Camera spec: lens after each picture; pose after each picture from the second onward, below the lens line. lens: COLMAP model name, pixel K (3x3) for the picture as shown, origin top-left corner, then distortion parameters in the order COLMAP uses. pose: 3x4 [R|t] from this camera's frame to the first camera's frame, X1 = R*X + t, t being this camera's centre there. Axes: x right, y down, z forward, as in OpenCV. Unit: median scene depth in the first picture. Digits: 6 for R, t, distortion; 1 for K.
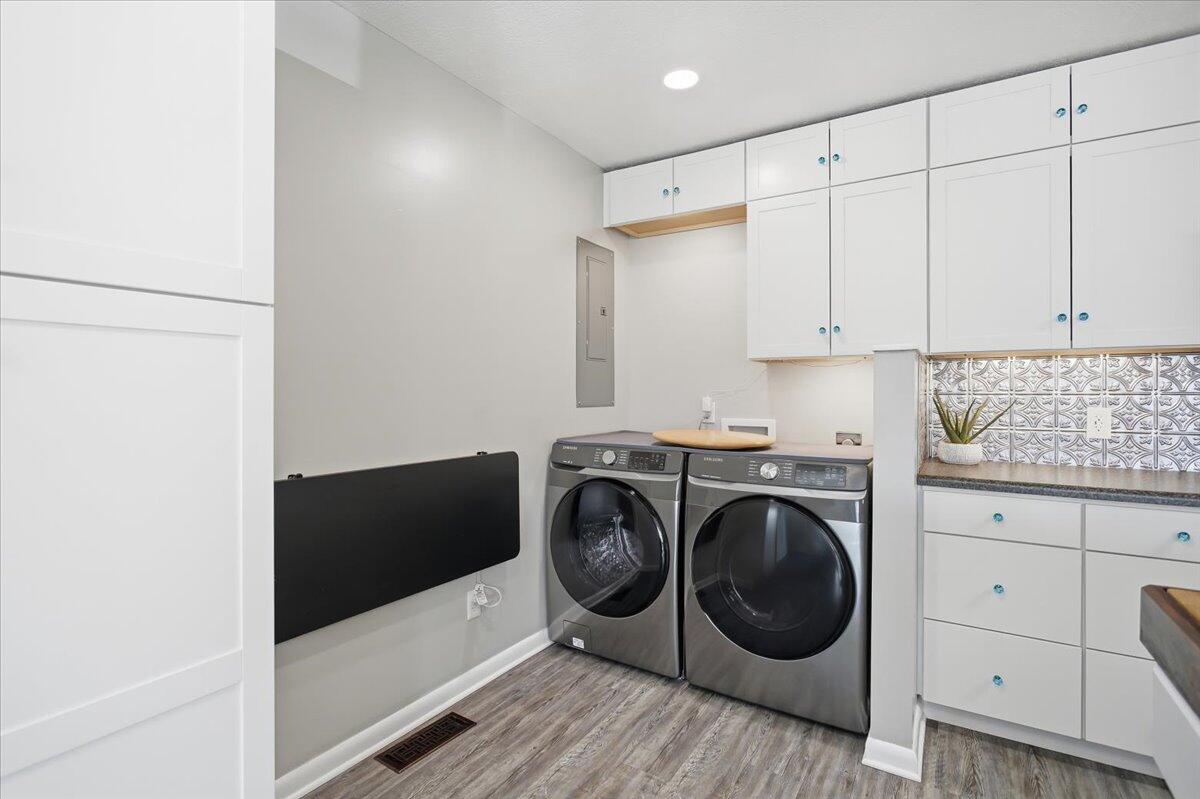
lens RADIAL K [[594.7, 0, 600.0], [0, 594.7, 399.5], [0, 0, 1]] dist [-0.000457, -0.000038]
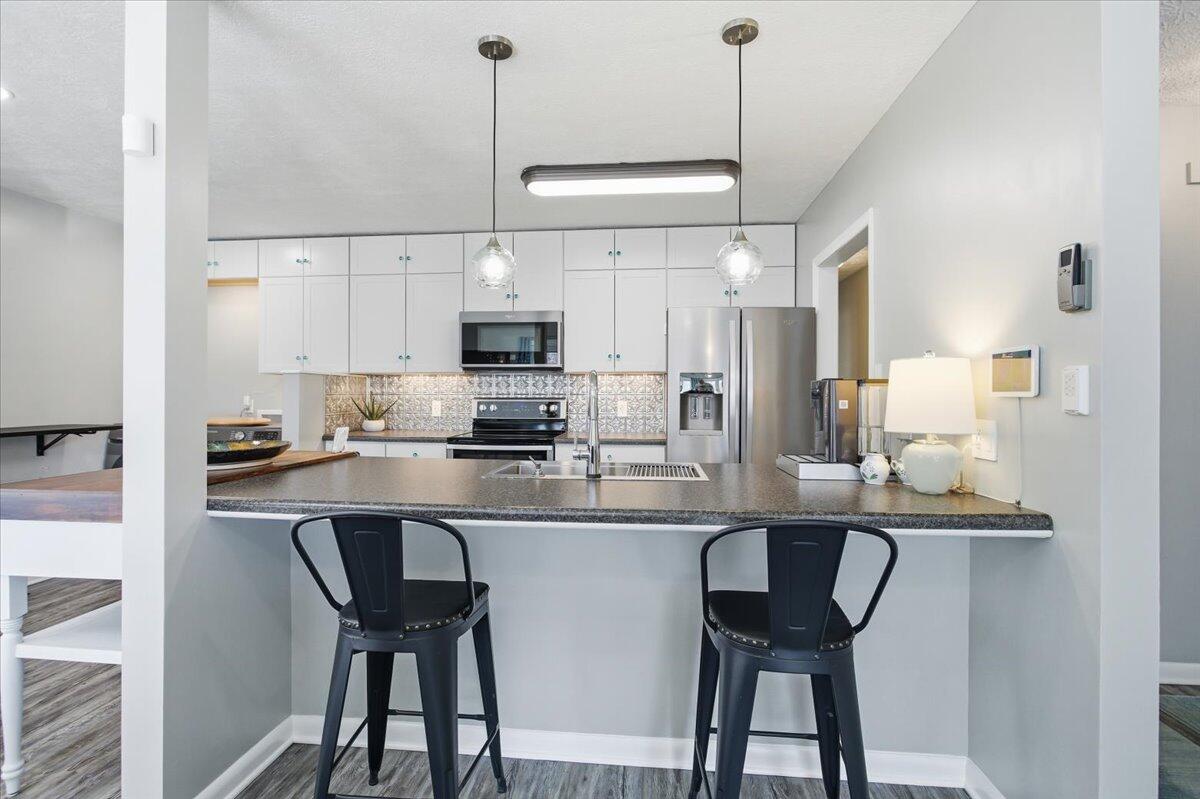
lens RADIAL K [[380.6, 0, 600.0], [0, 380.6, 399.5], [0, 0, 1]] dist [0.000224, 0.000015]
pose [[0.887148, -0.007435, 0.461426, 0.557005], [0.005559, 0.999970, 0.005426, 0.003494], [-0.461452, -0.002249, 0.887162, -0.347090]]
